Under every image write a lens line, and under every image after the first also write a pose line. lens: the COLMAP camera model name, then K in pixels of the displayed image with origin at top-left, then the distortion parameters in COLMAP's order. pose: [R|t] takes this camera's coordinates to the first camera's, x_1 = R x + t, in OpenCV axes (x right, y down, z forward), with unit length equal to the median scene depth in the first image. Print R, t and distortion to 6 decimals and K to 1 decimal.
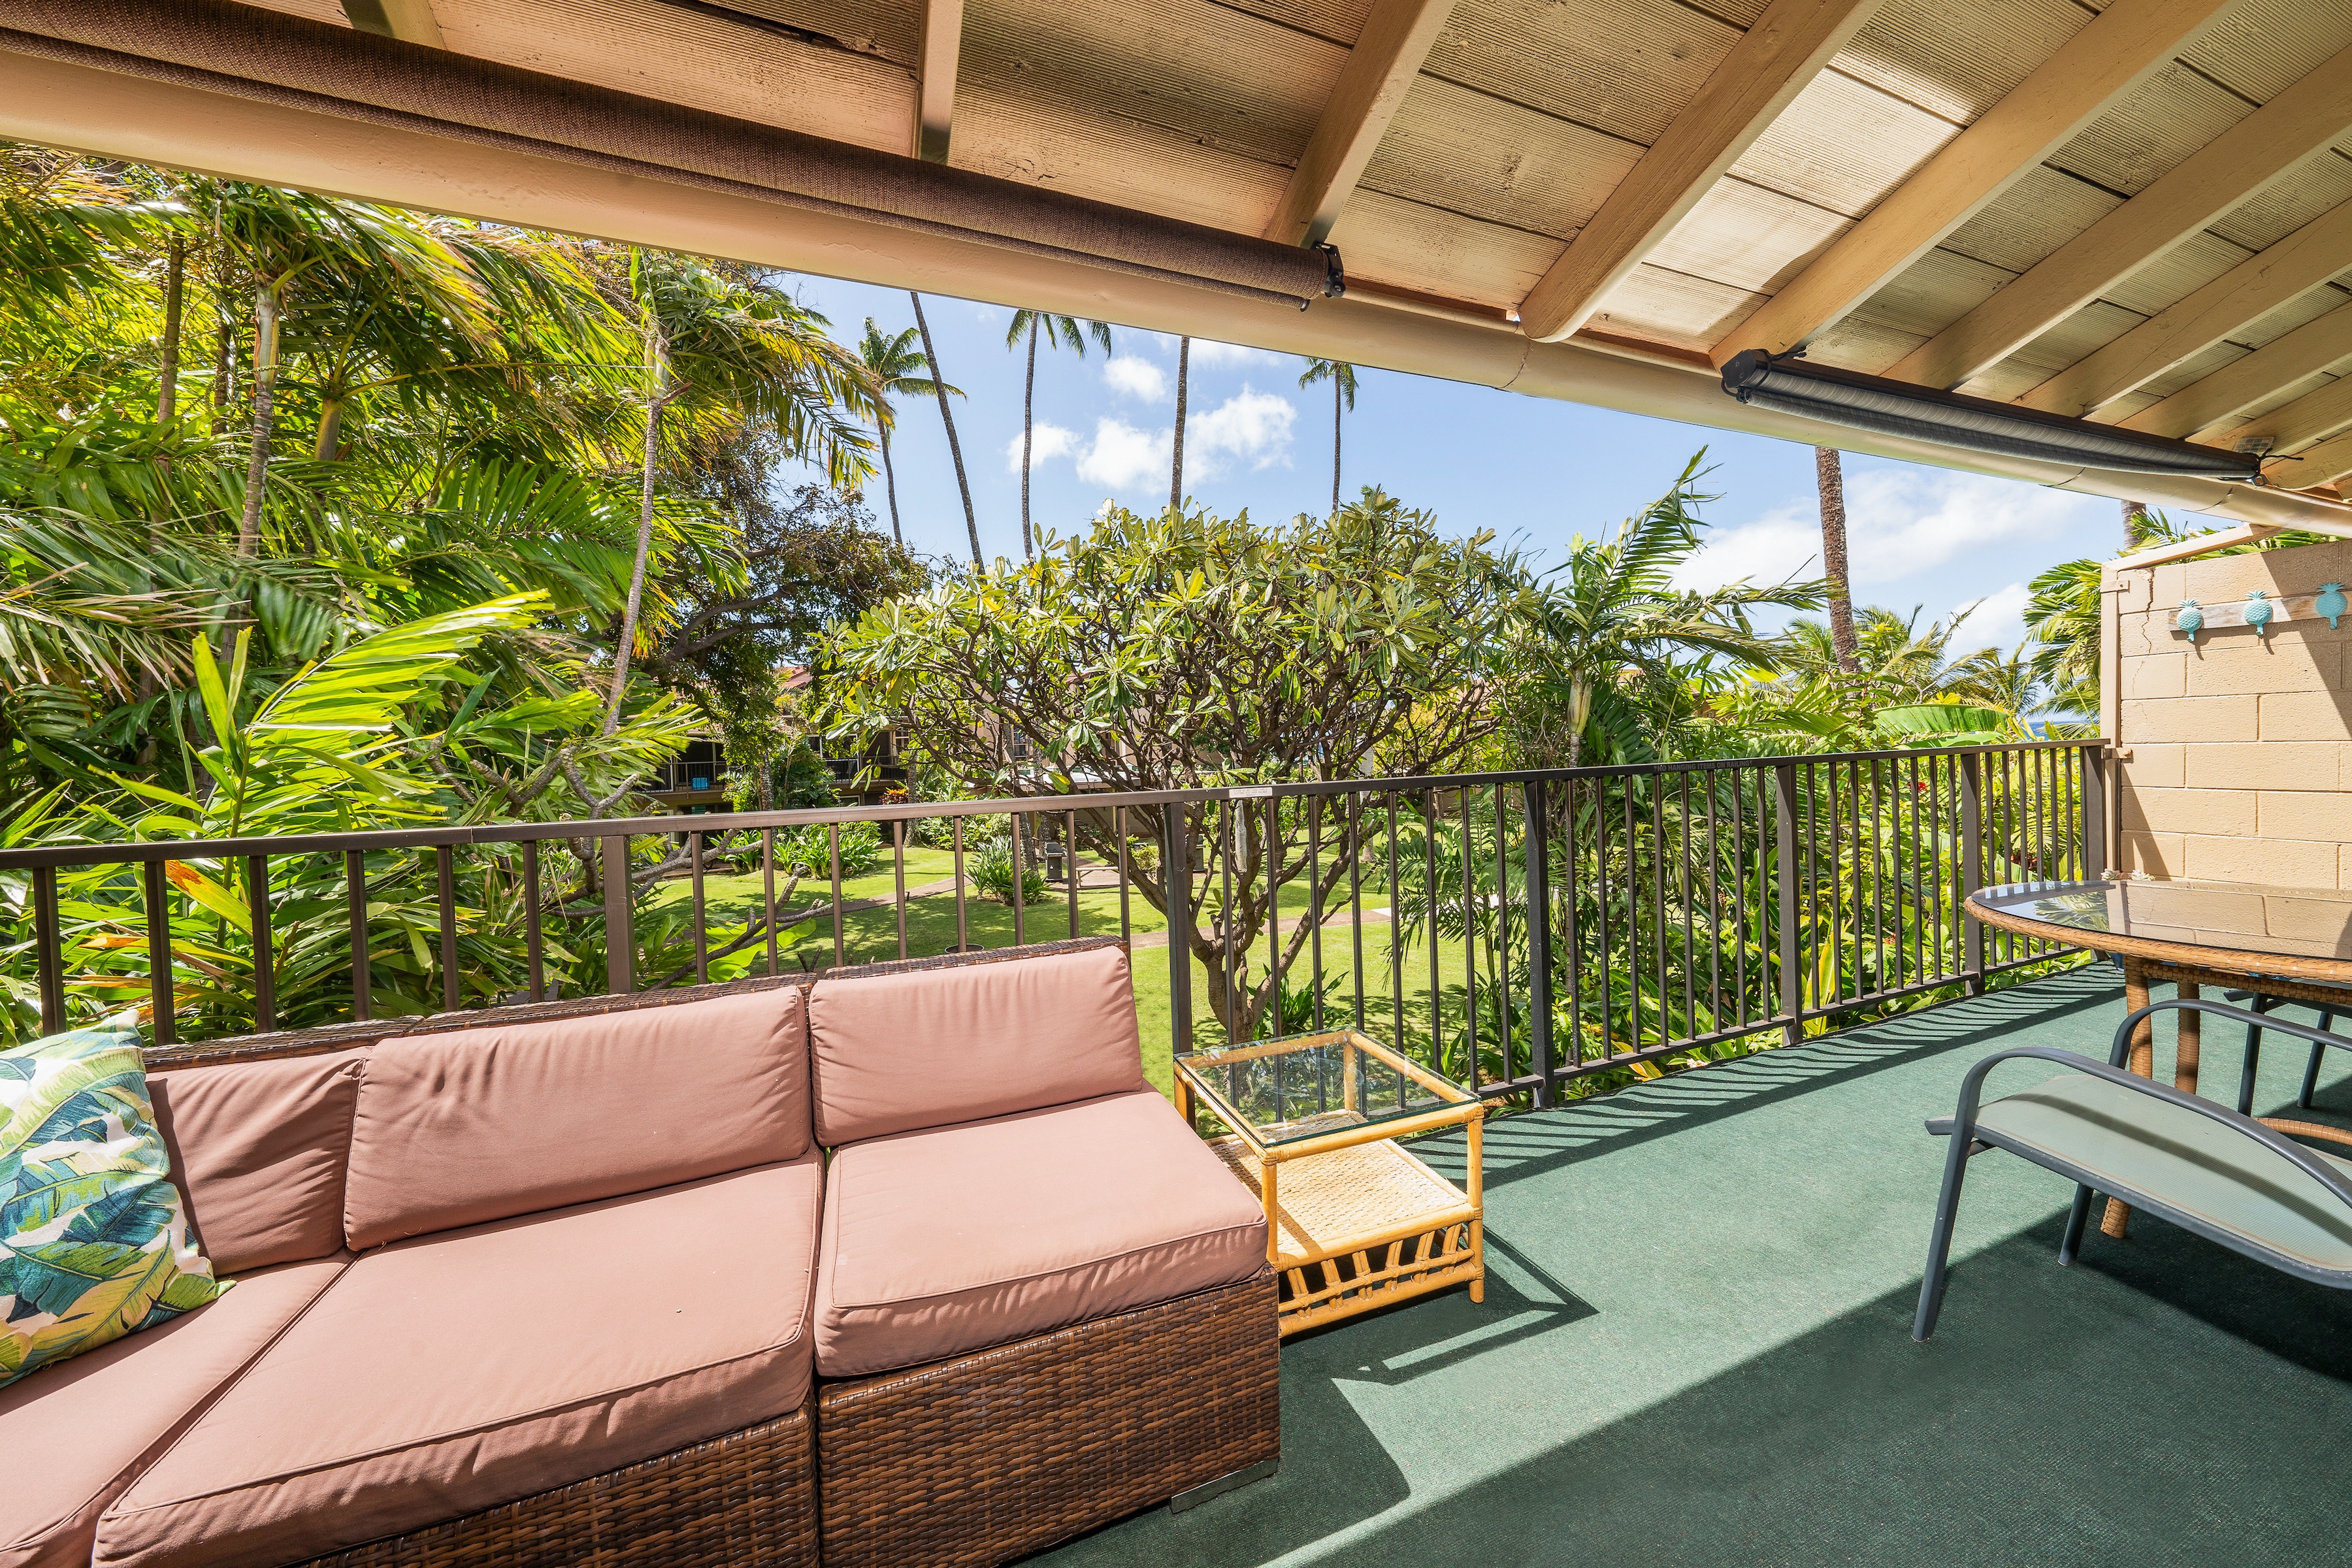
lens RADIAL K [[835.6, 0, 1176.0], [0, 835.6, 784.0], [0, 0, 1]] dist [0.006245, -0.000046]
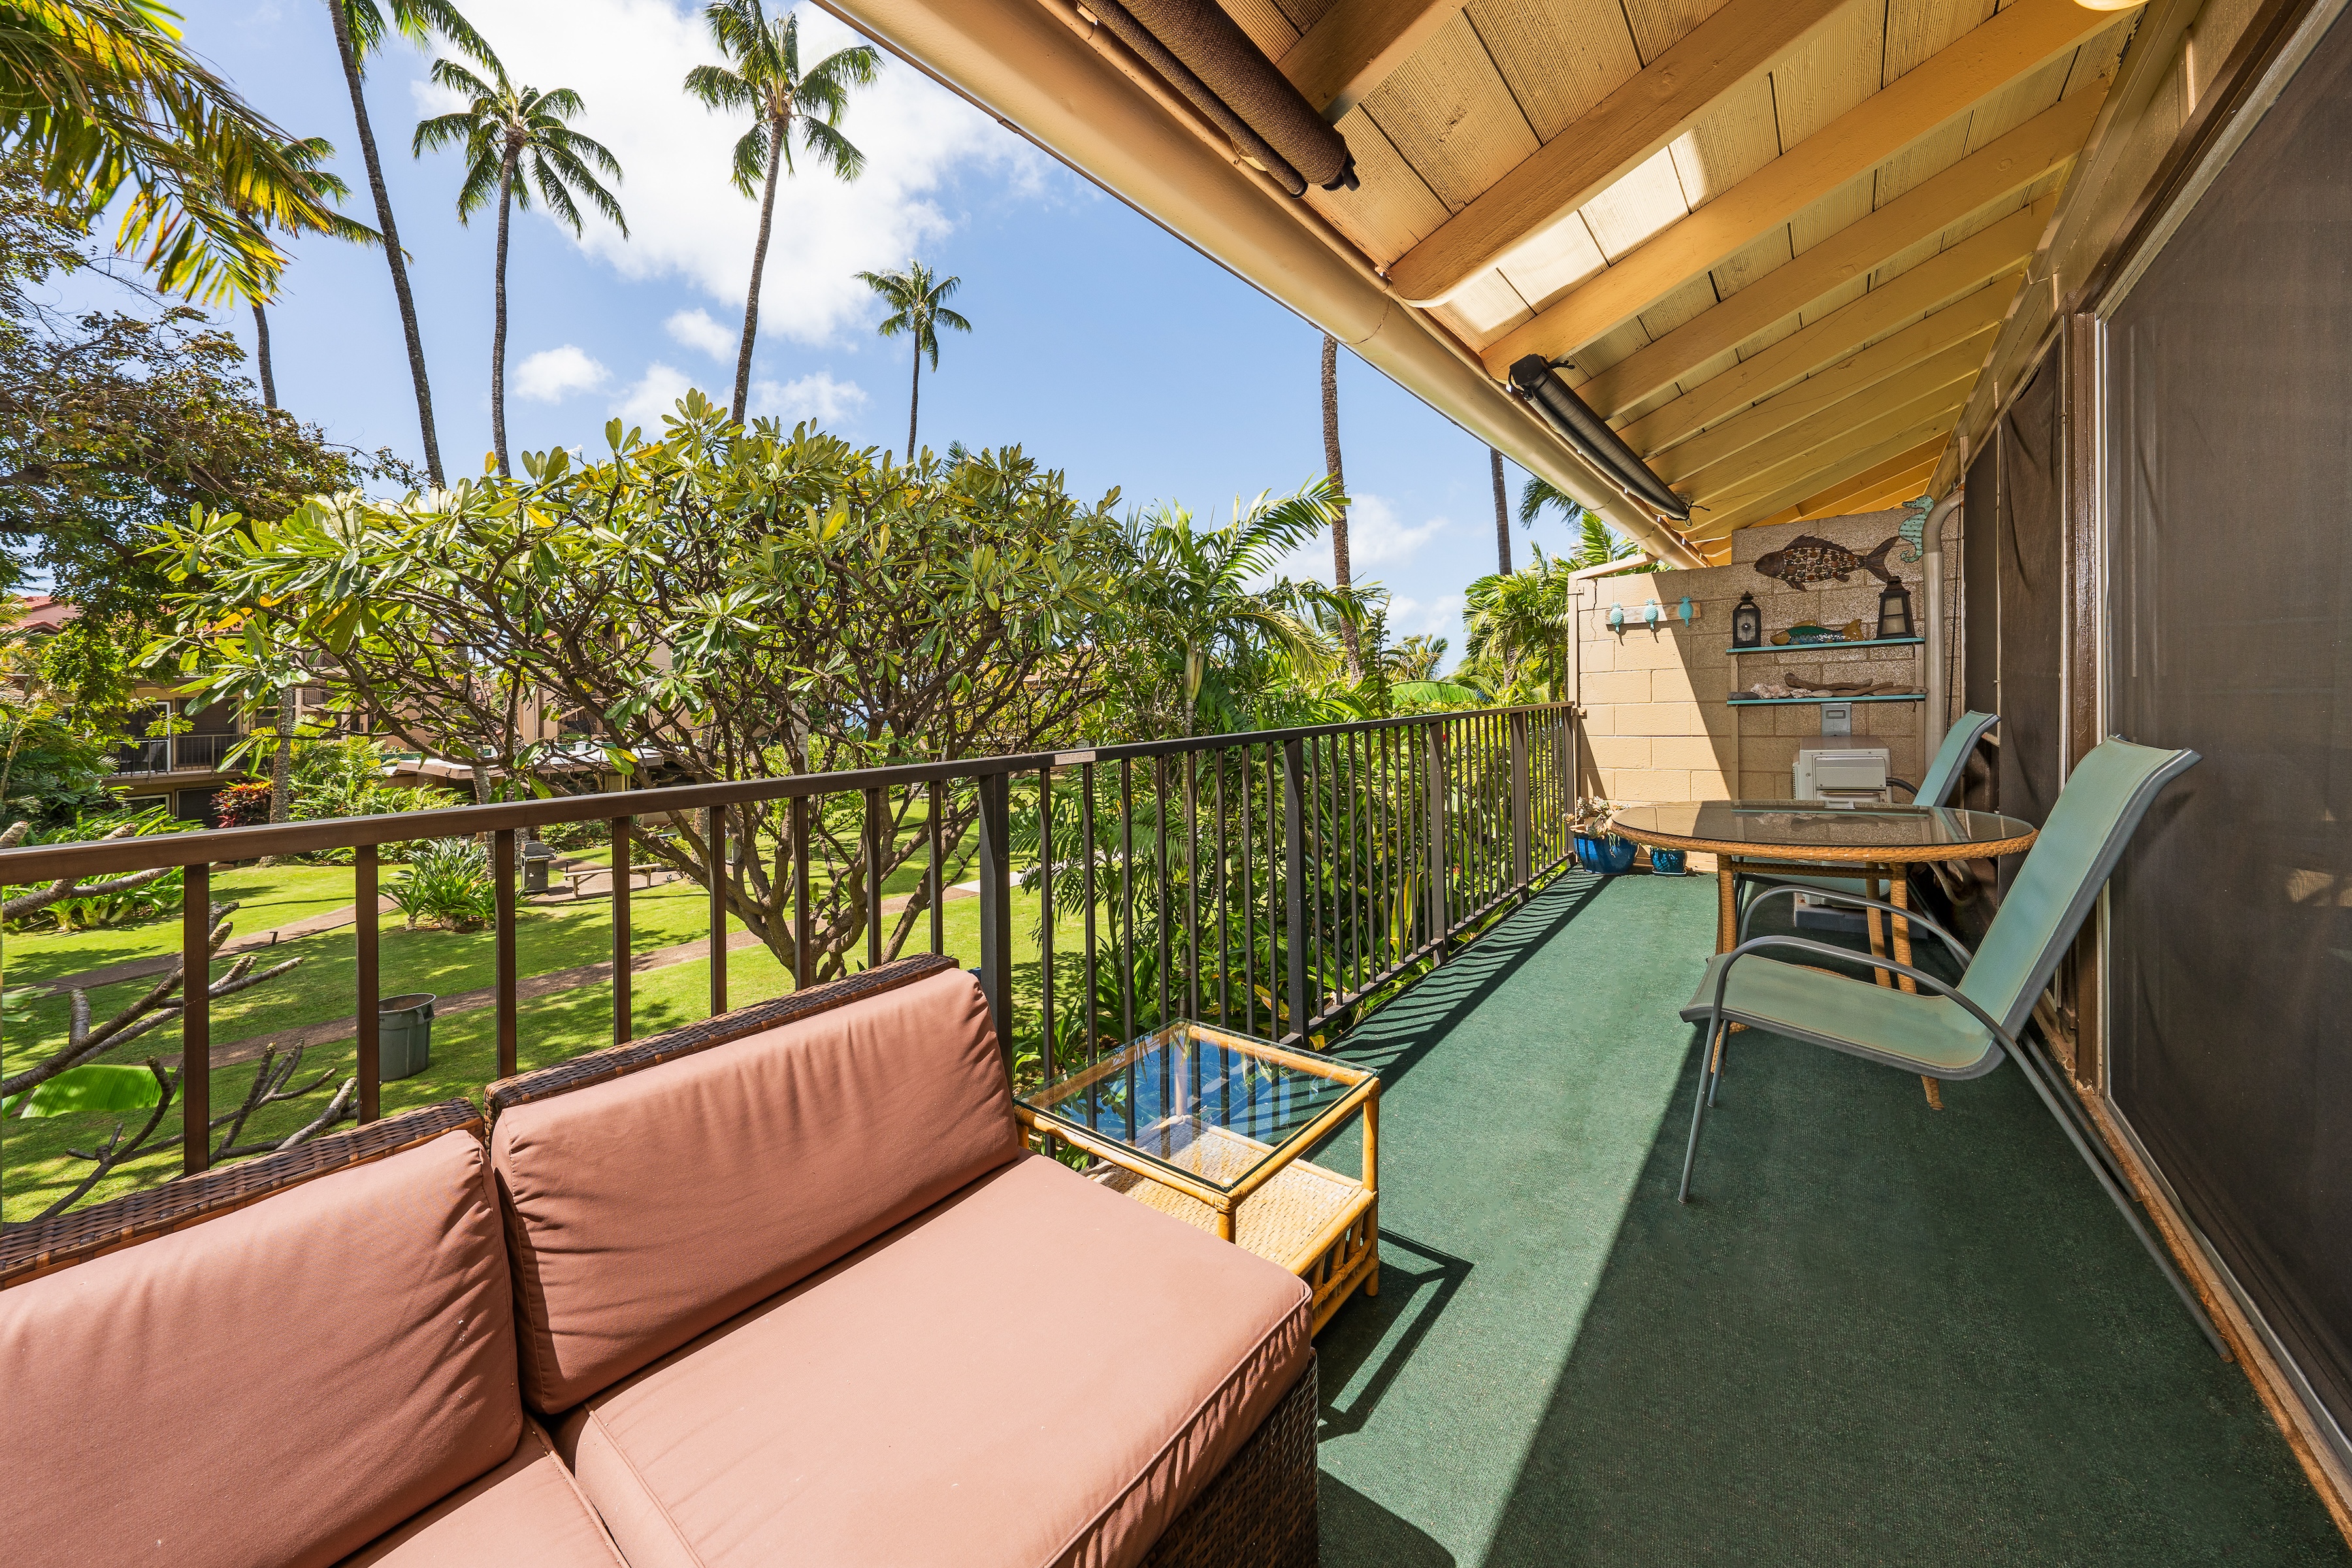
lens RADIAL K [[853.6, 0, 1165.4], [0, 853.6, 702.7], [0, 0, 1]] dist [-0.001443, -0.000120]
pose [[0.869296, 0.000007, 0.494292, -0.215350], [0.030204, 0.998131, -0.053133, 0.002781], [-0.493368, 0.061118, 0.867671, 0.174750]]
